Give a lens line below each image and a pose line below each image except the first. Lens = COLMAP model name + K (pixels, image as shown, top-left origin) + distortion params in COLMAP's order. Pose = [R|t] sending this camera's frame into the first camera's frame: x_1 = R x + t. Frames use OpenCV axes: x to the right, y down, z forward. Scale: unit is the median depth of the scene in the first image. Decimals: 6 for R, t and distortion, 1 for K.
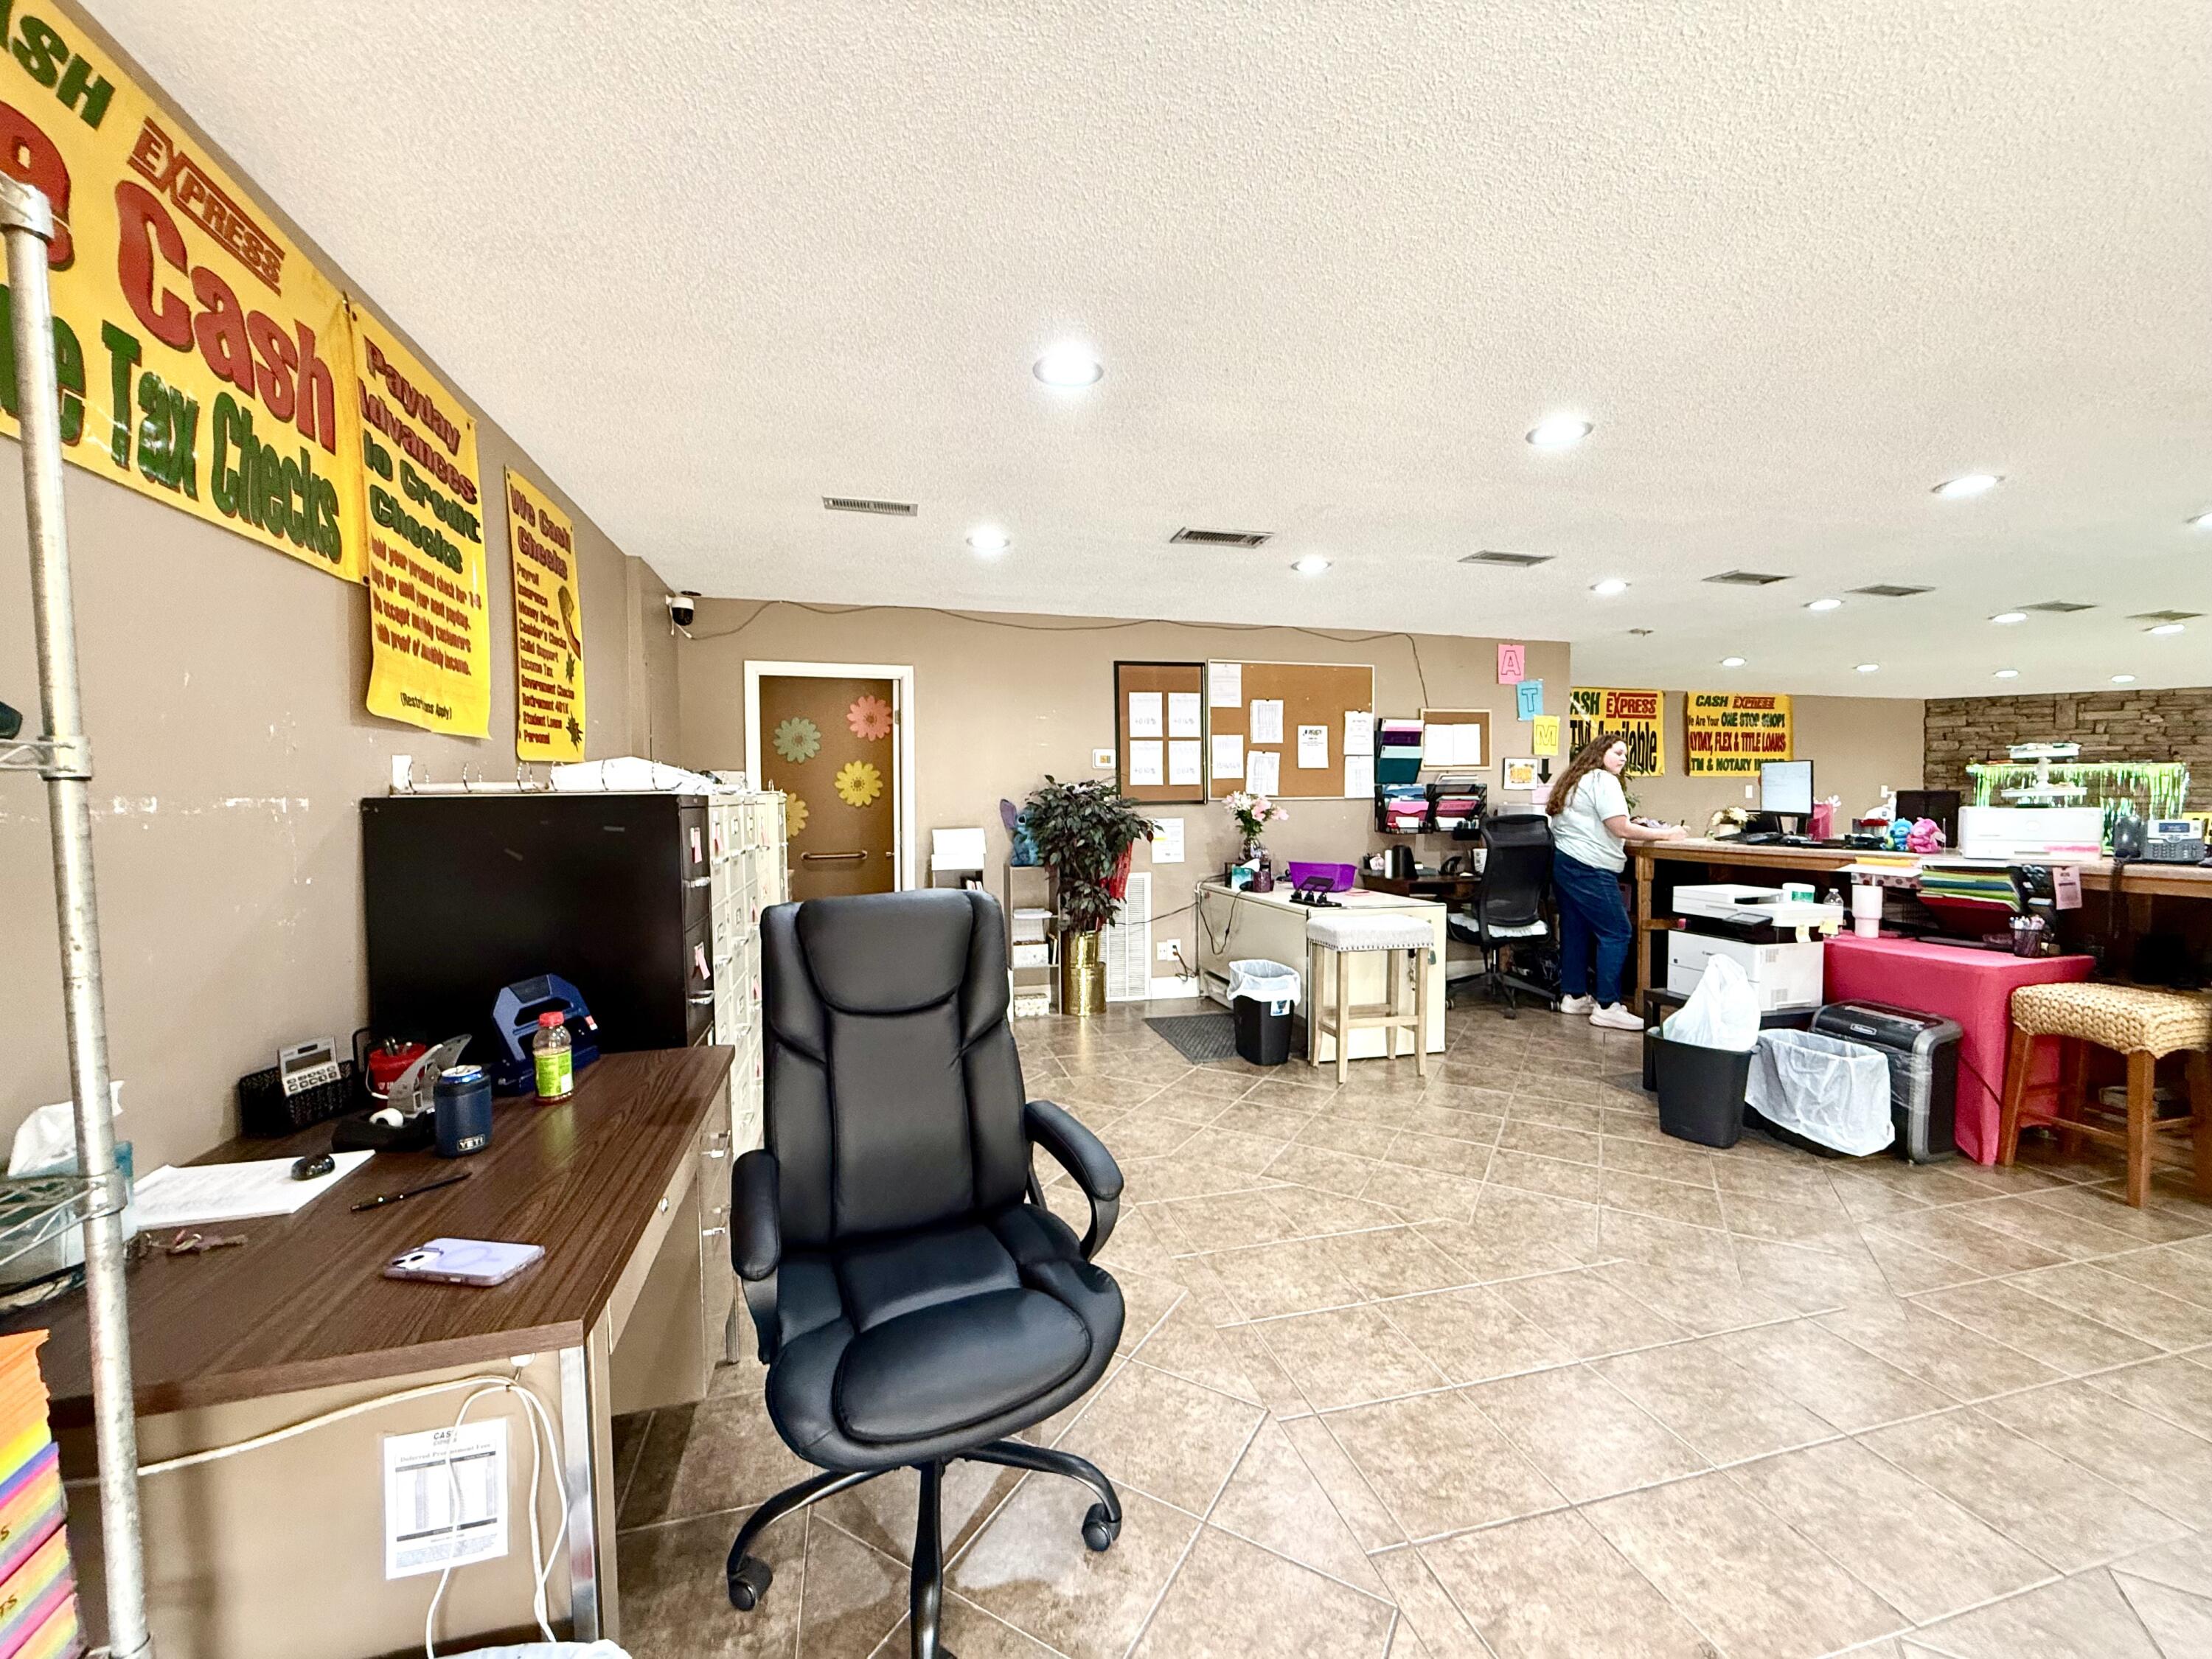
lens RADIAL K [[872.7, 0, 1081.4], [0, 872.7, 830.7], [0, 0, 1]] dist [-0.000720, 0.000177]
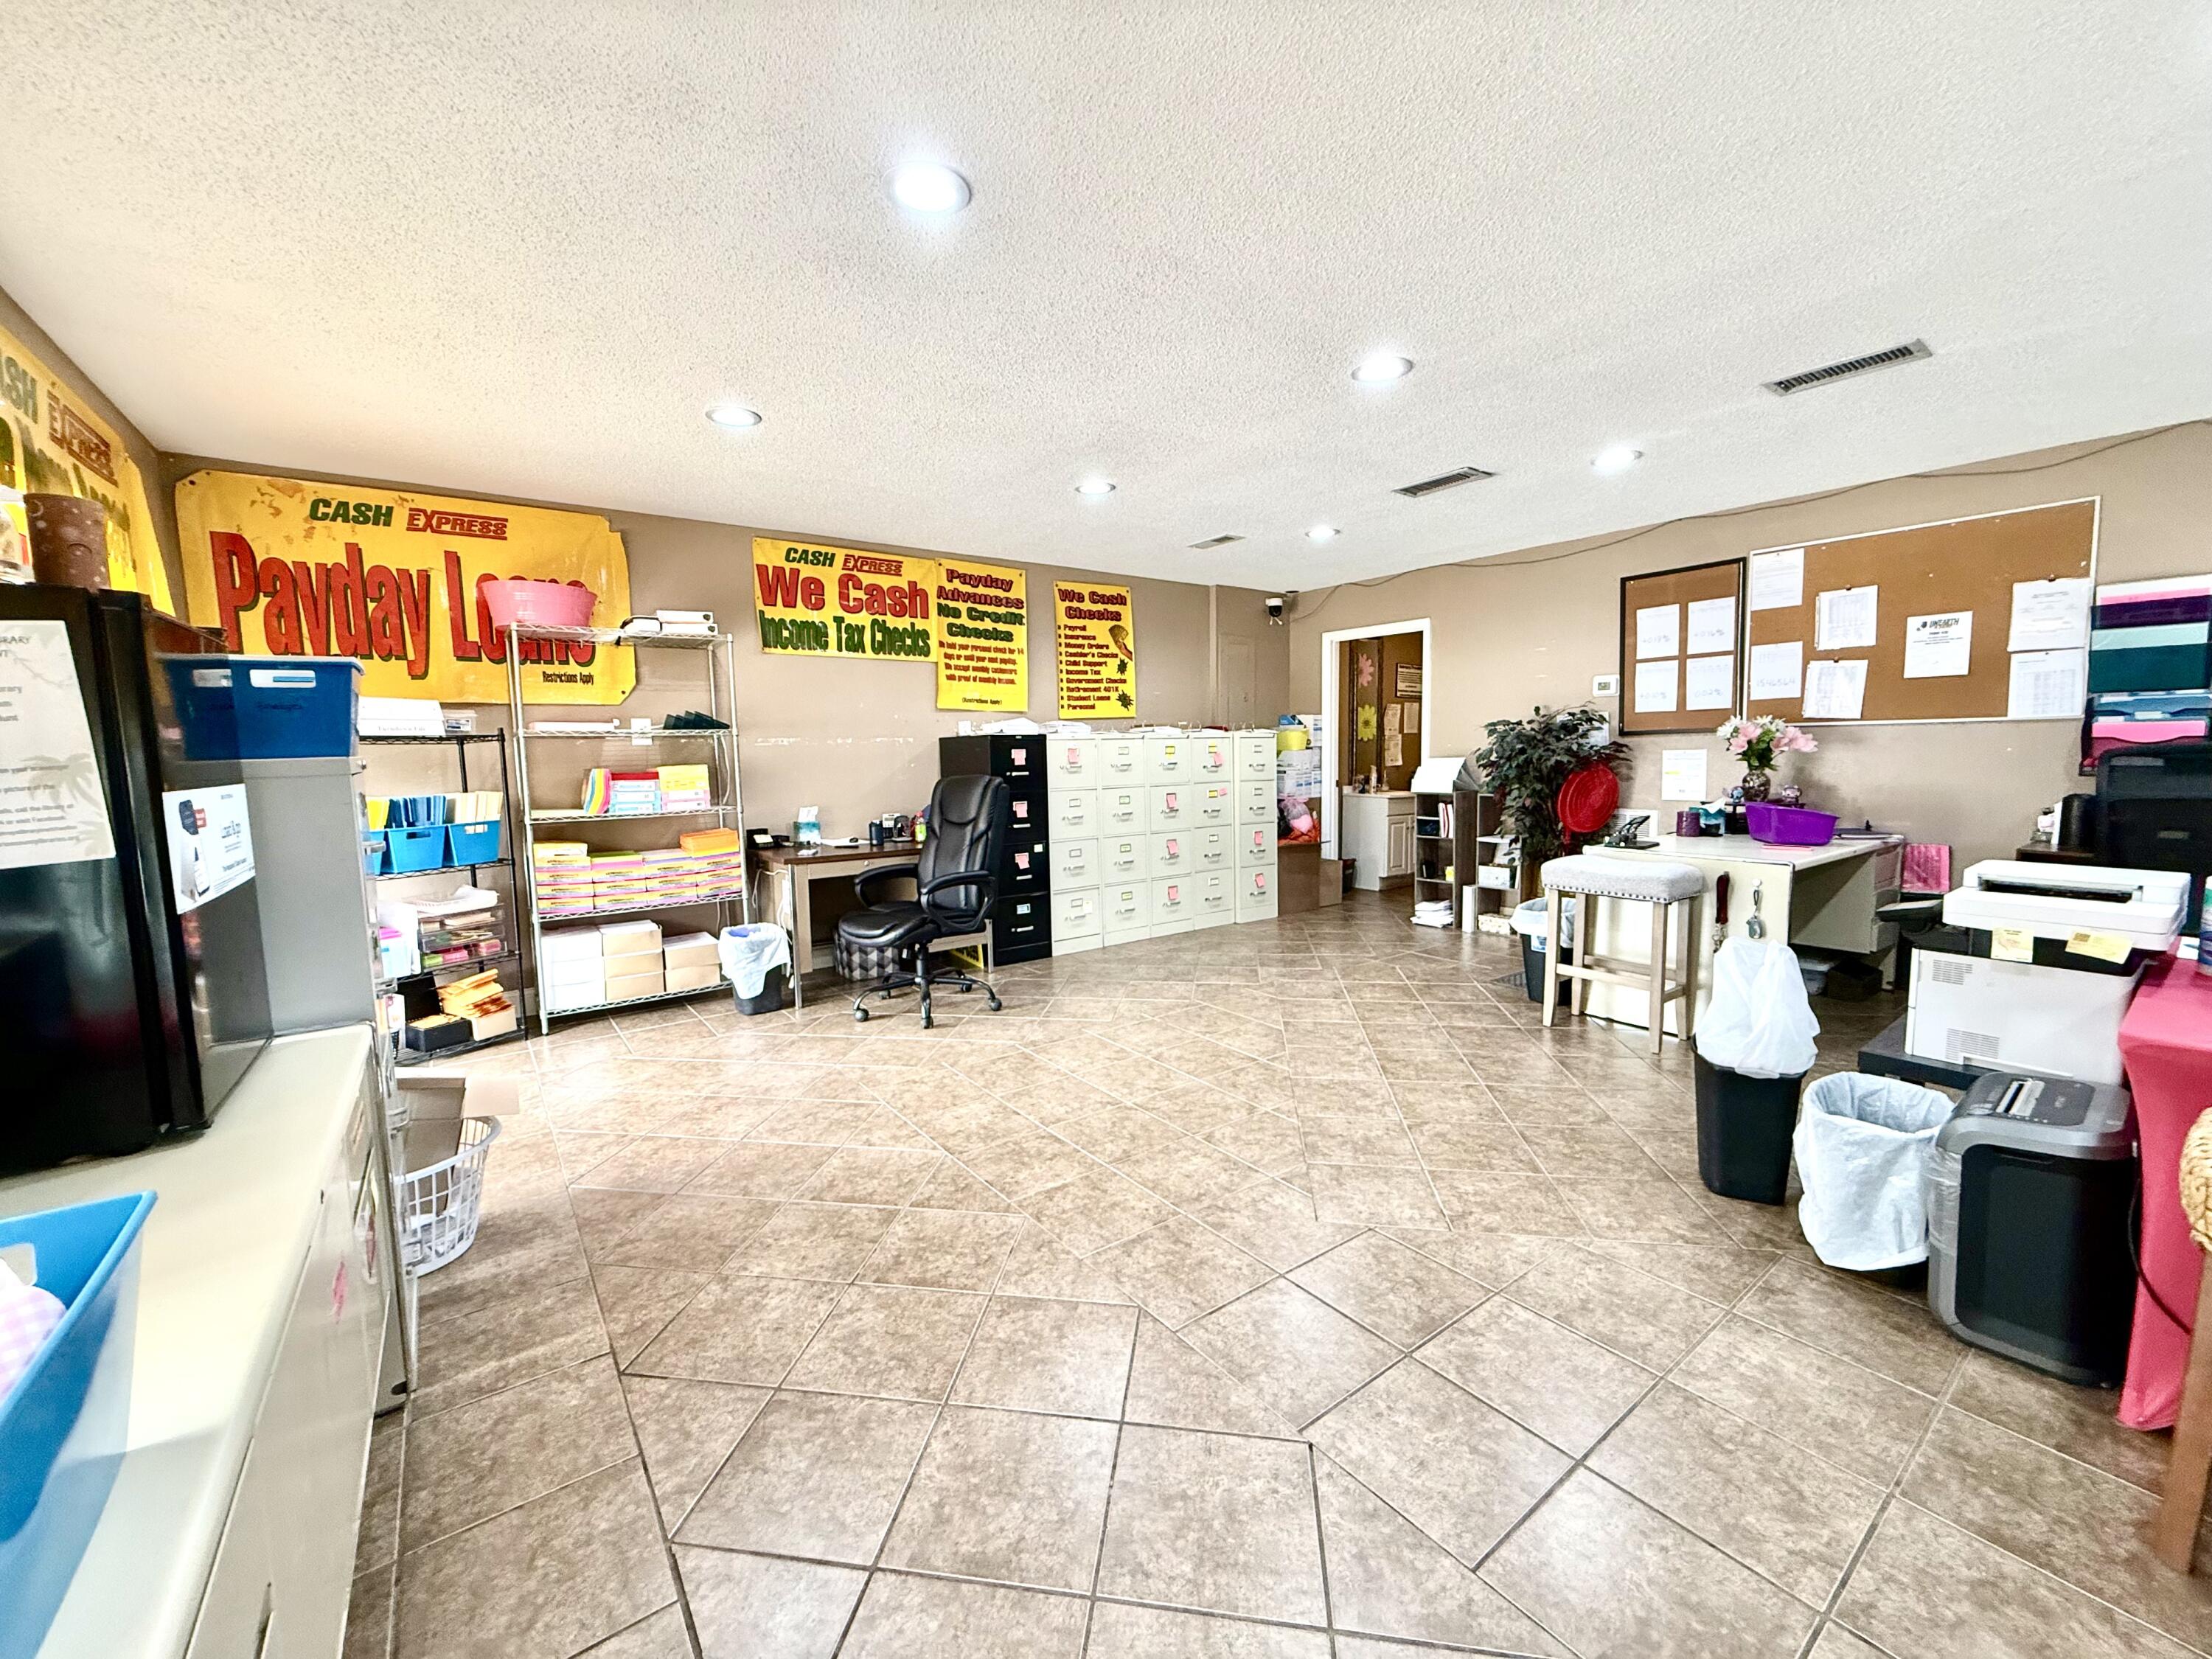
lens RADIAL K [[872.1, 0, 1120.0], [0, 872.1, 830.7], [0, 0, 1]] dist [-0.000225, -0.000281]
pose [[0.390174, 0.086771, -0.916643, 0.689864], [-0.019128, 0.996098, 0.086151, 0.002486], [0.920542, -0.016080, 0.390312, 0.145497]]
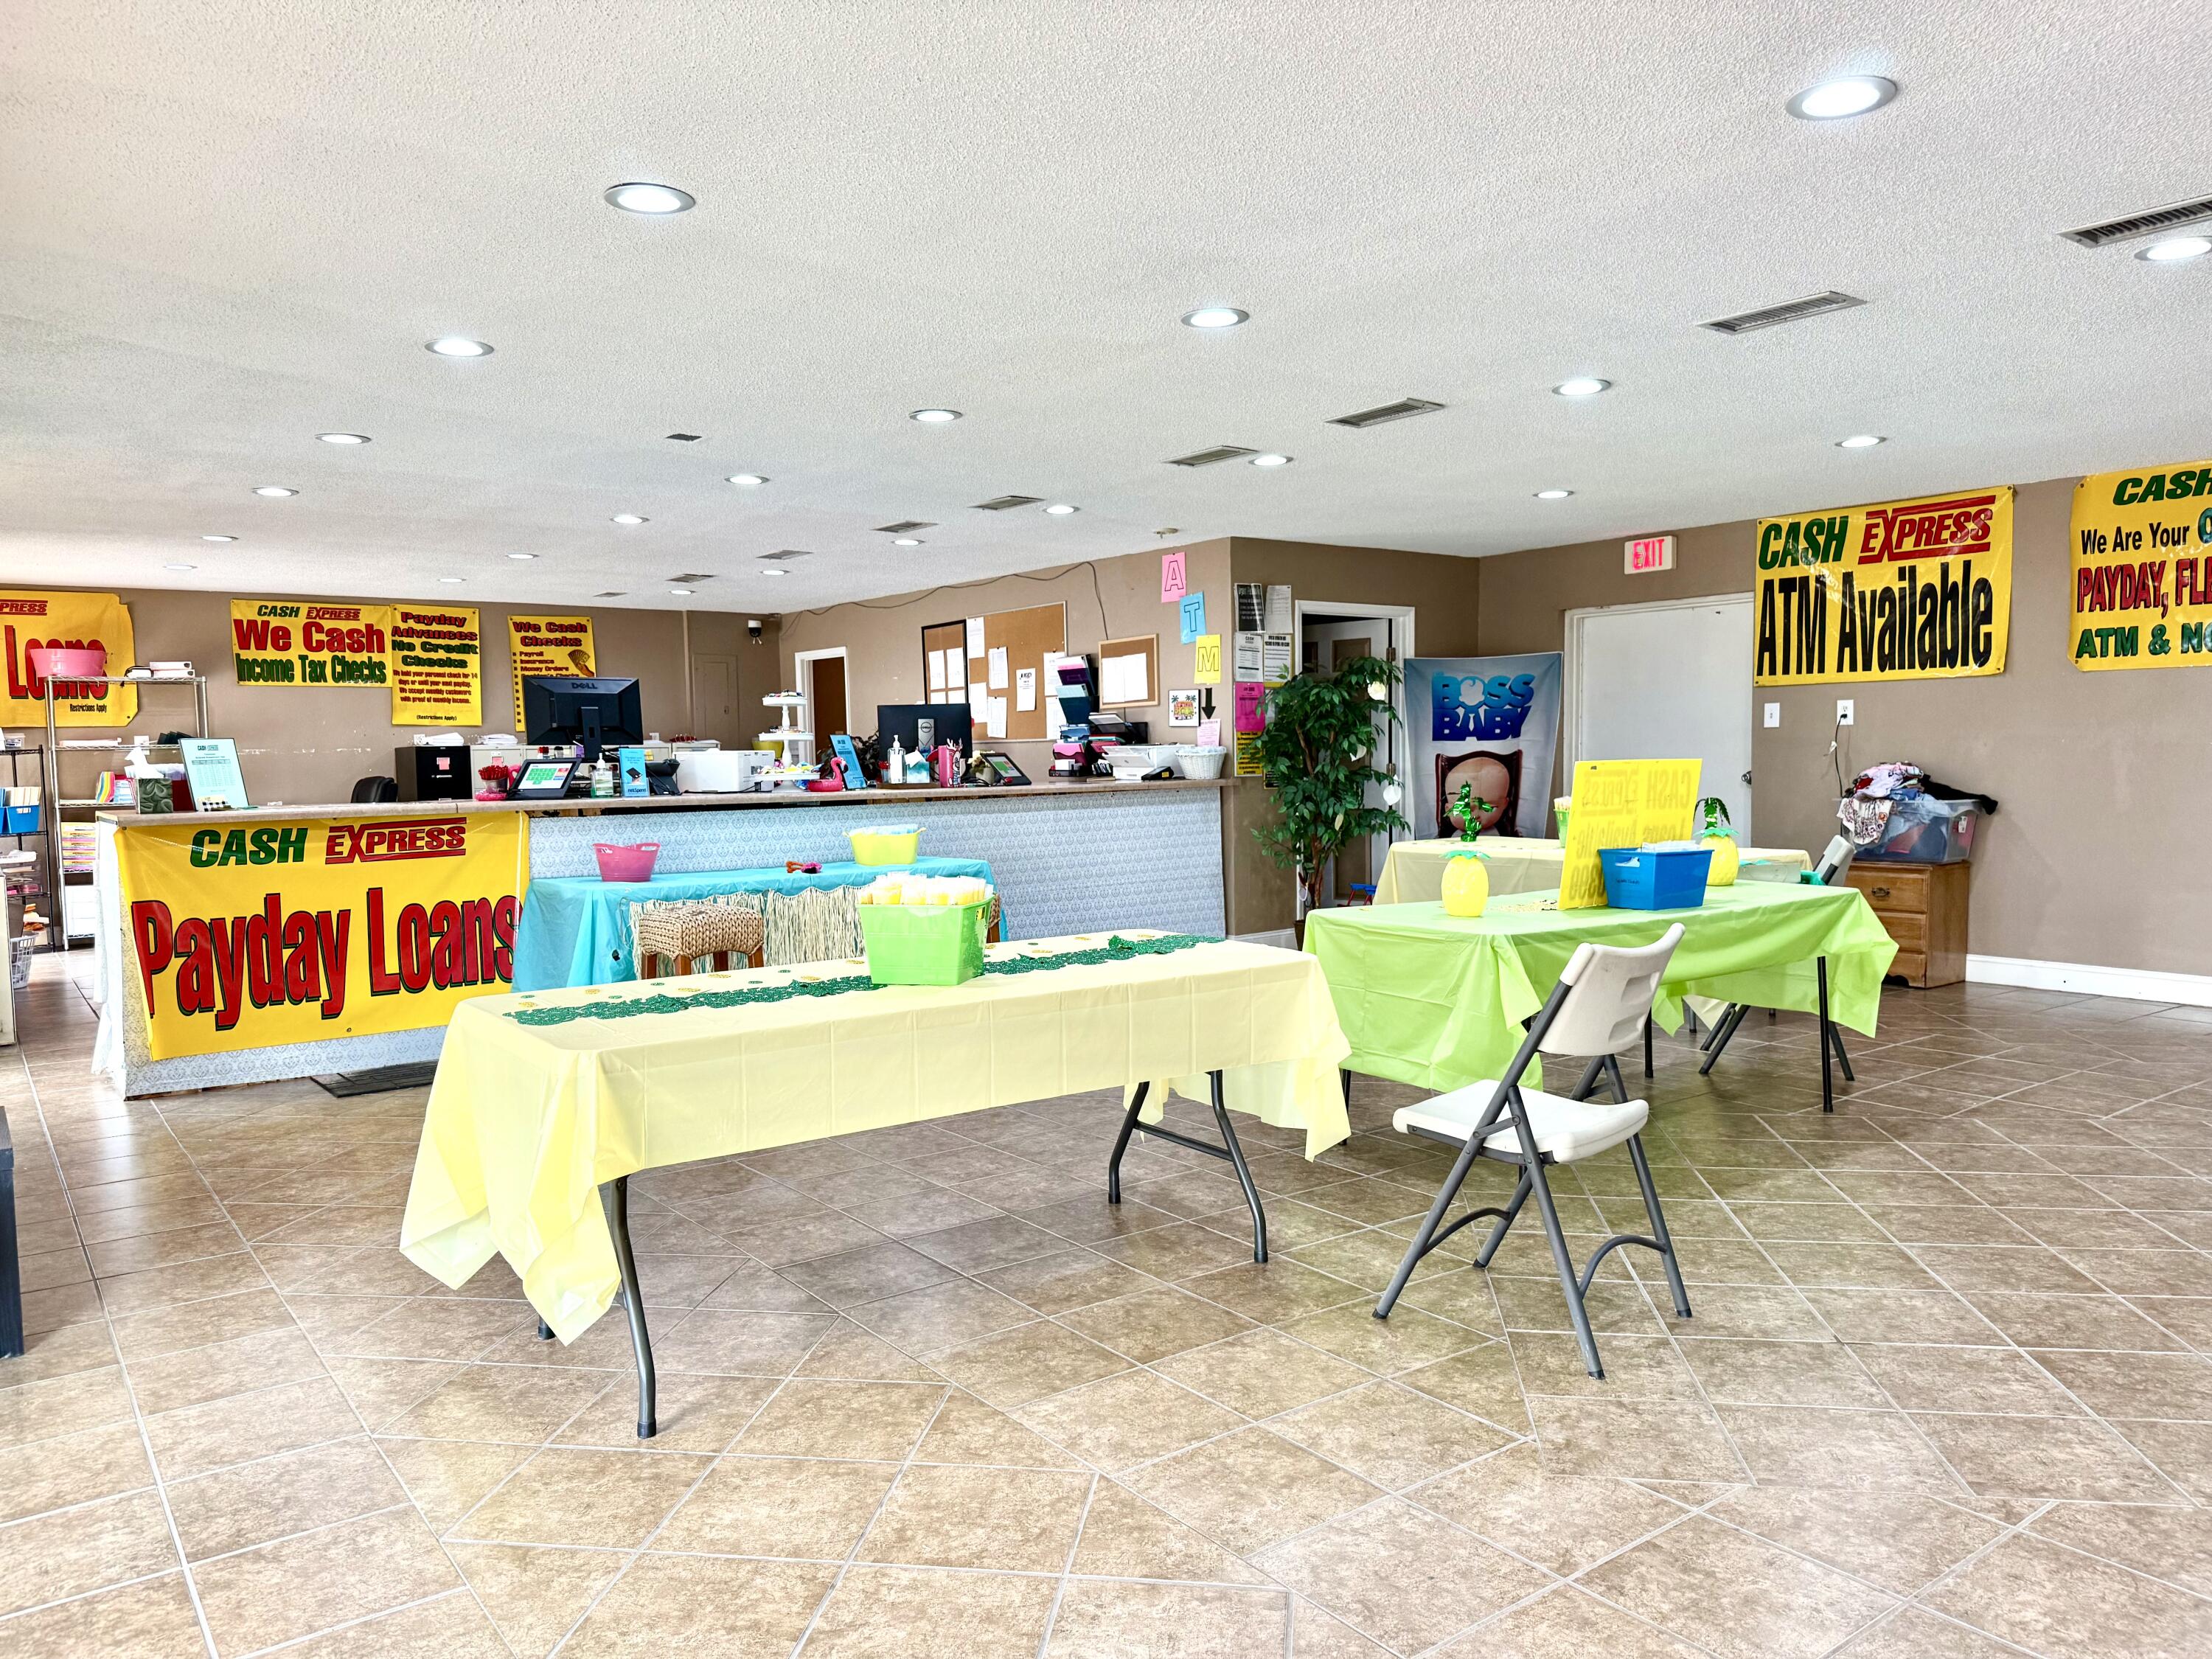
lens RADIAL K [[1638.6, 0, 1106.0], [0, 1638.6, 829.5], [0, 0, 1]] dist [0.112912, -0.105737]
pose [[0.367445, 0.047525, -0.928830, 2.188744], [-0.018613, 0.998869, 0.043745, -0.019244], [0.929859, 0.001215, 0.367914, 0.404950]]
